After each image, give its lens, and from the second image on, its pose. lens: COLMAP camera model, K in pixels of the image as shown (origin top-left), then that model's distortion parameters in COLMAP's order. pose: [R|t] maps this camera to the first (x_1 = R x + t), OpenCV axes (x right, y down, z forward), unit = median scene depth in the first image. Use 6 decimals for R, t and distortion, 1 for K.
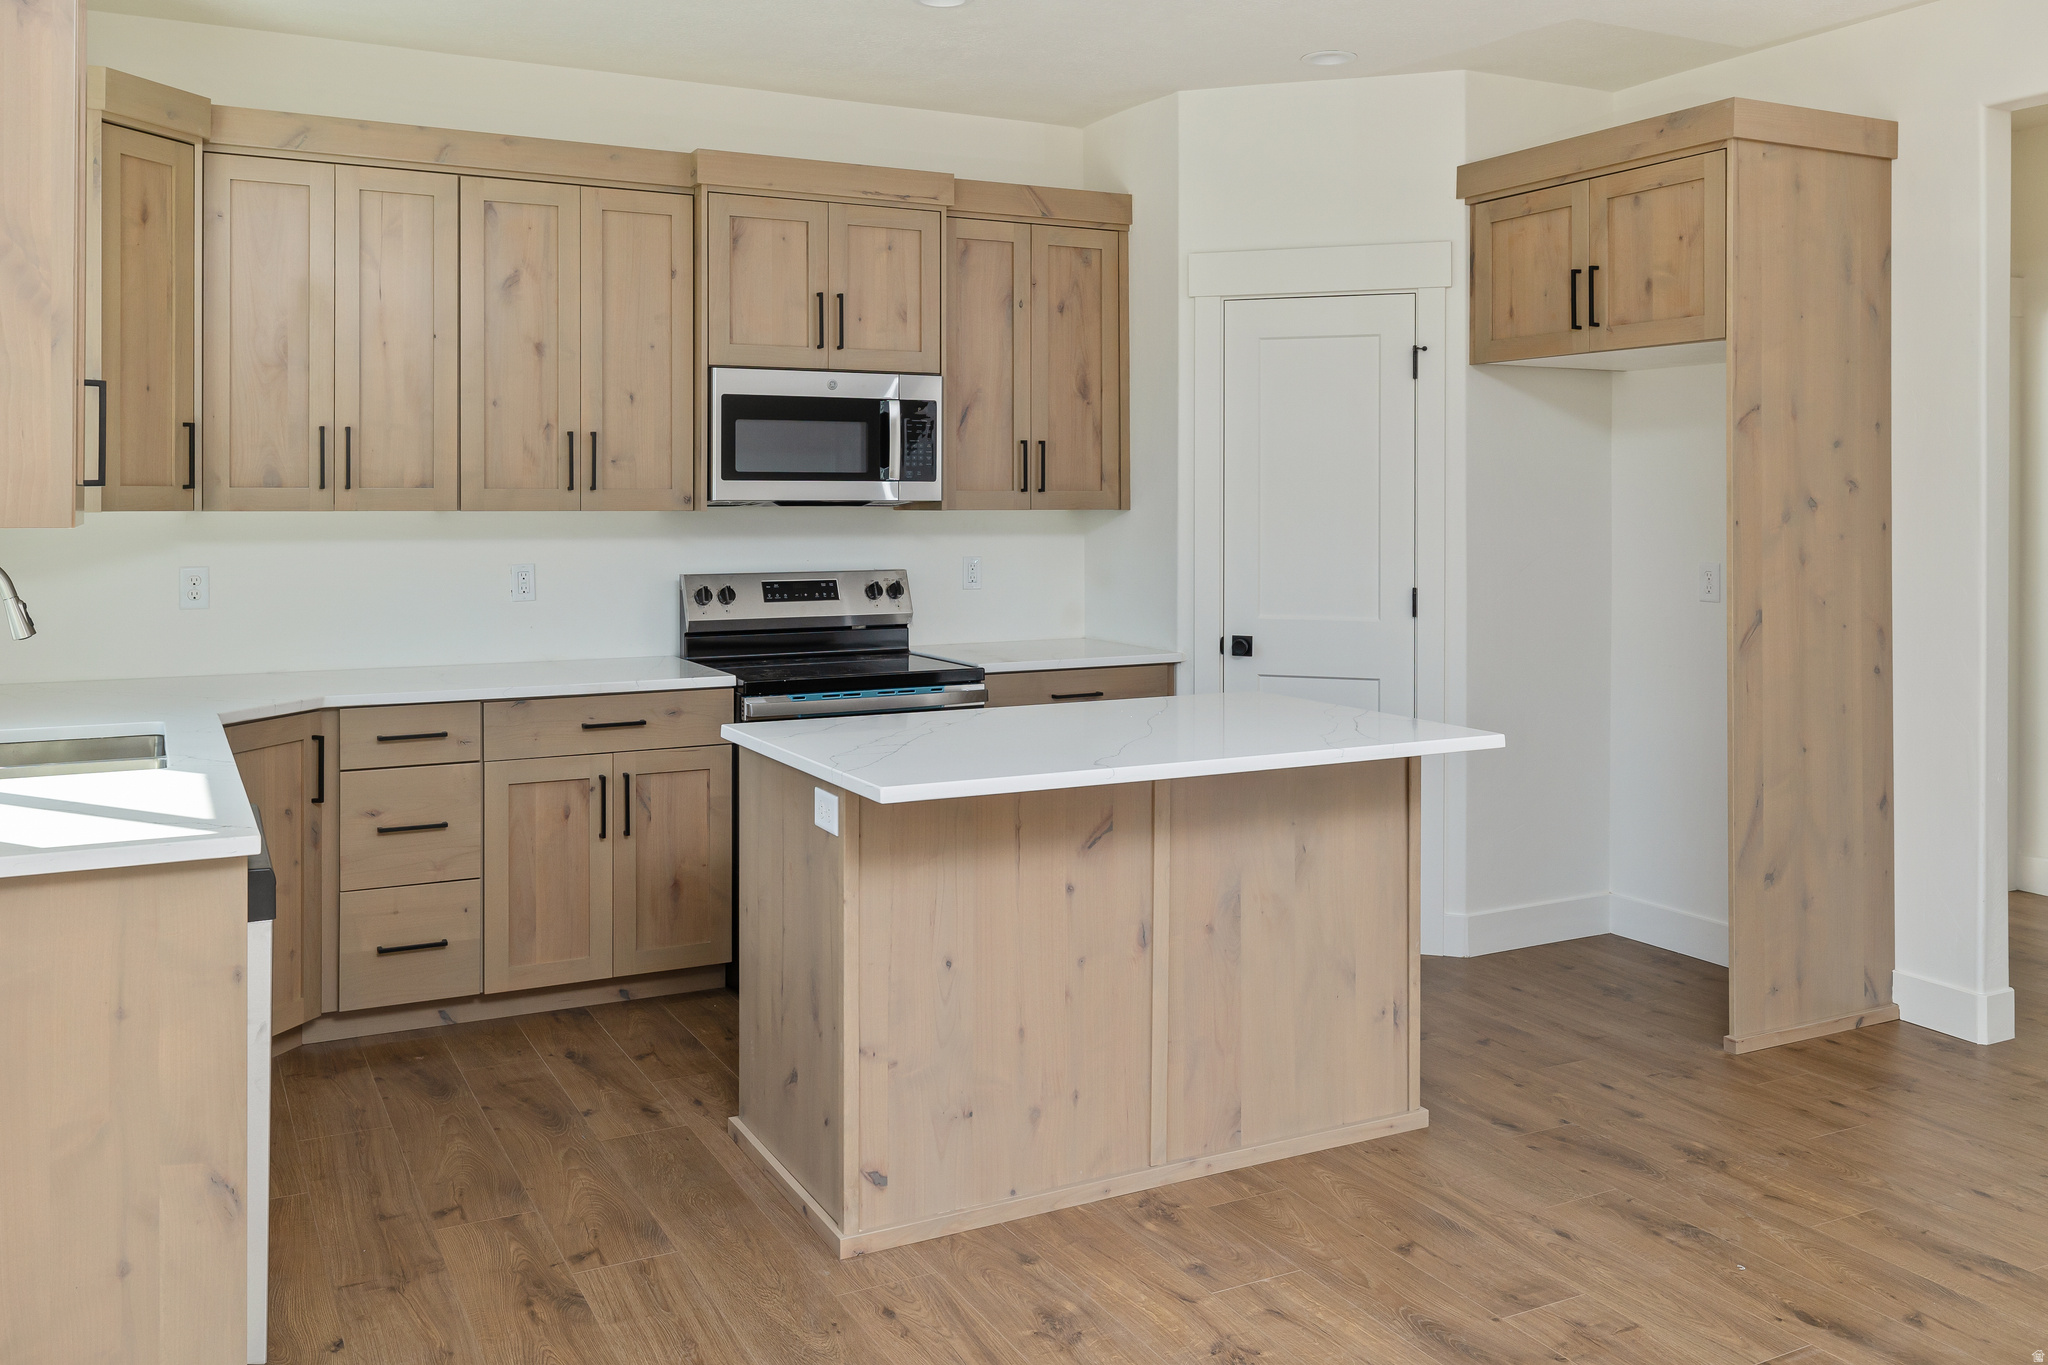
lens RADIAL K [[1670.5, 0, 1067.7], [0, 1670.5, 504.0], [0, 0, 1]] dist [0.000387, 0.002335]
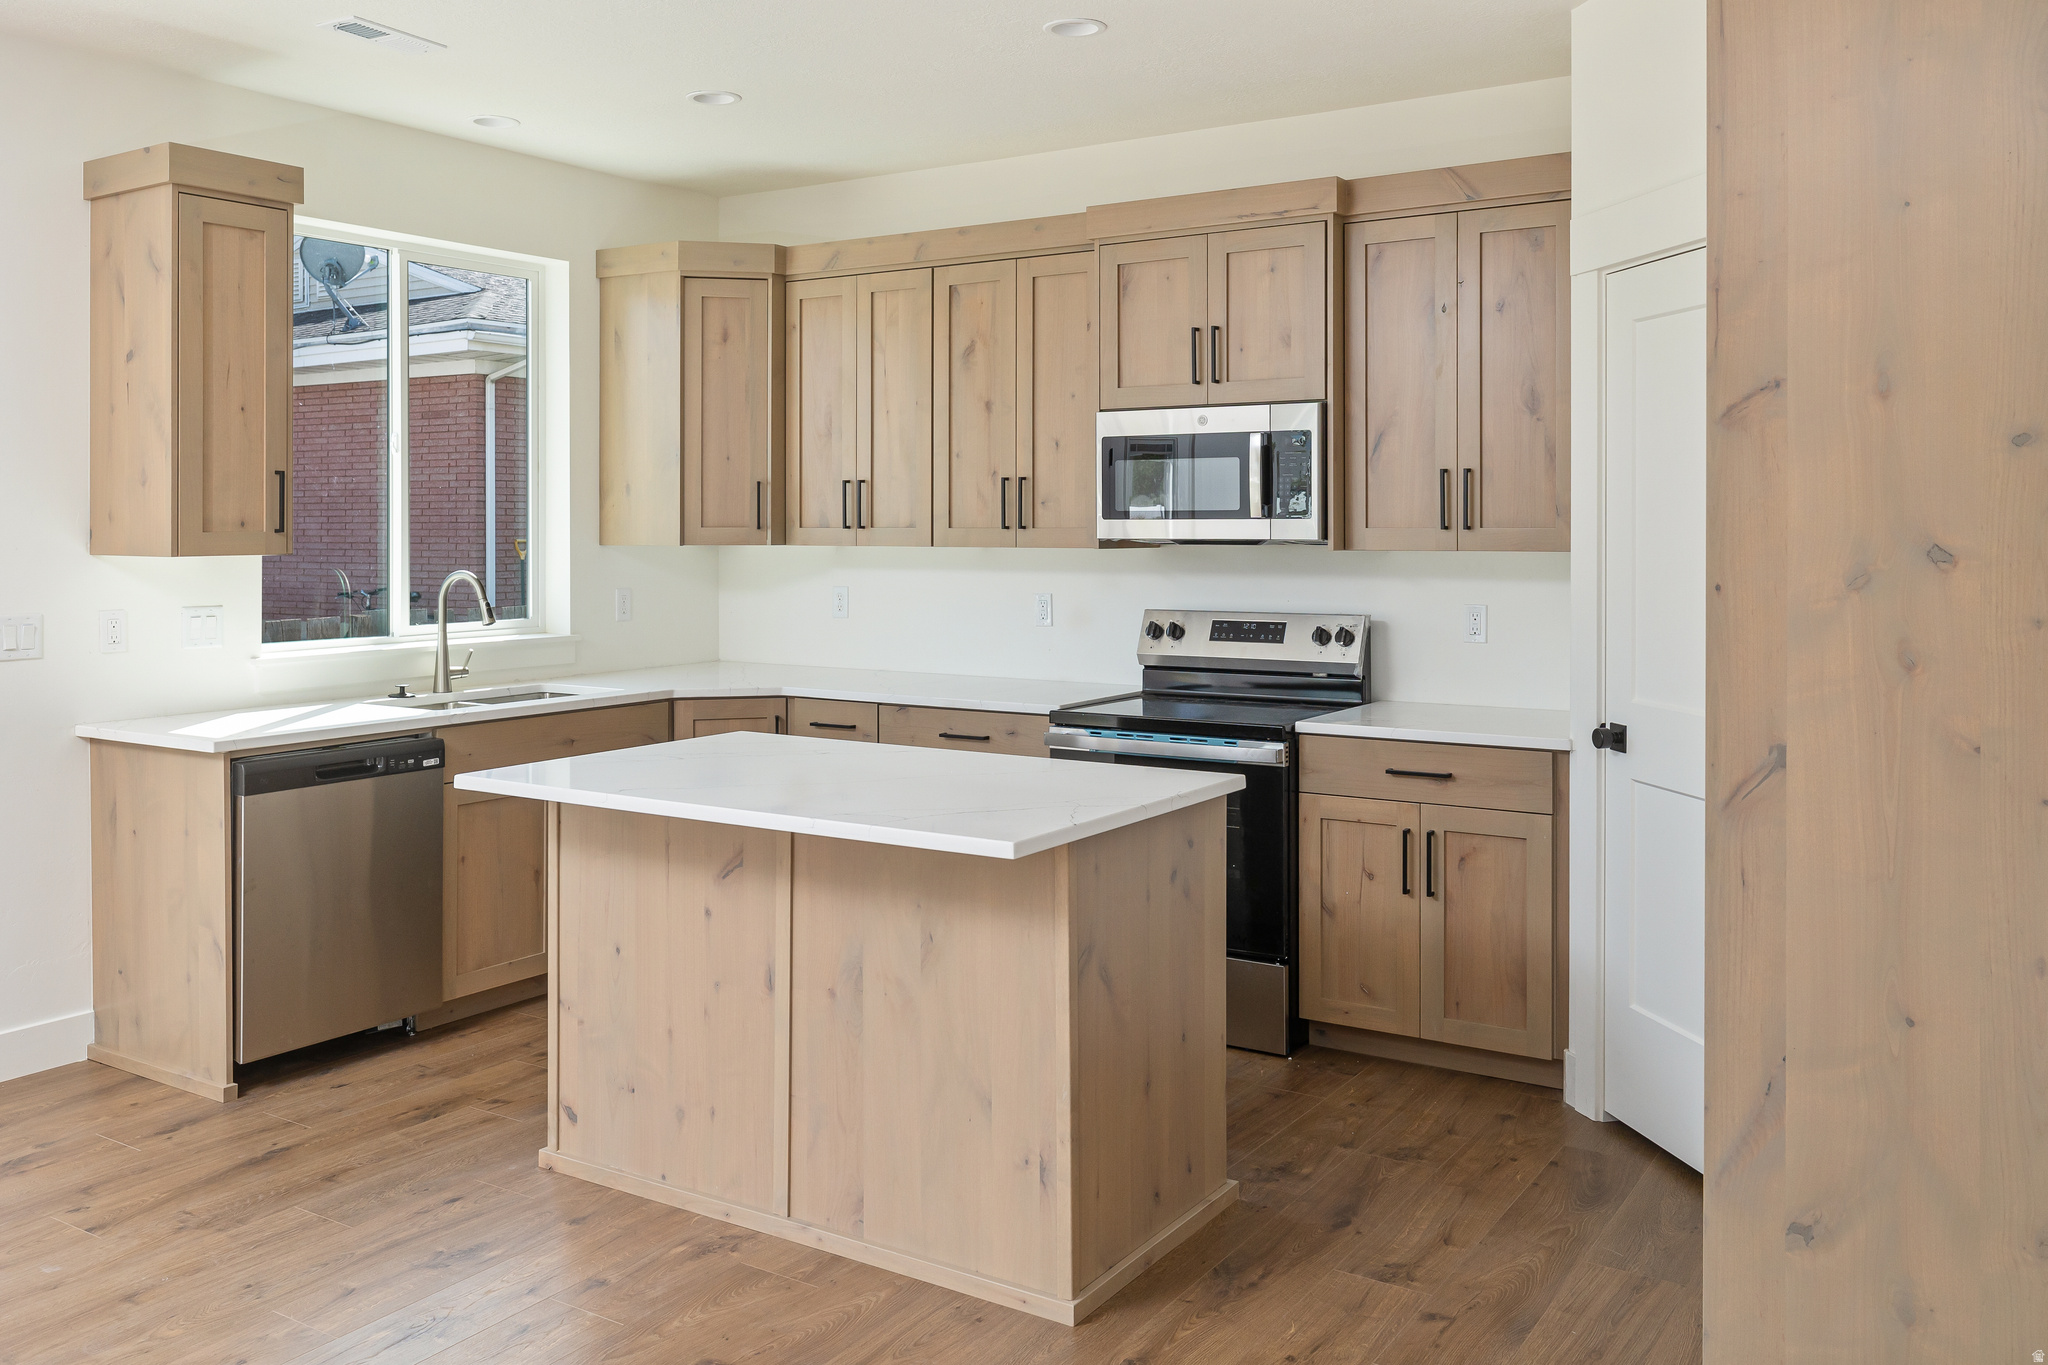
lens RADIAL K [[1670.5, 0, 983.7], [0, 1670.5, 523.5], [0, 0, 1]] dist [0.000387, 0.002335]
pose [[0.482883, -0.003277, -0.875679, 0.691757], [-0.001738, 0.999987, -0.004700, -0.006807], [0.875683, 0.003792, 0.482871, 0.441949]]
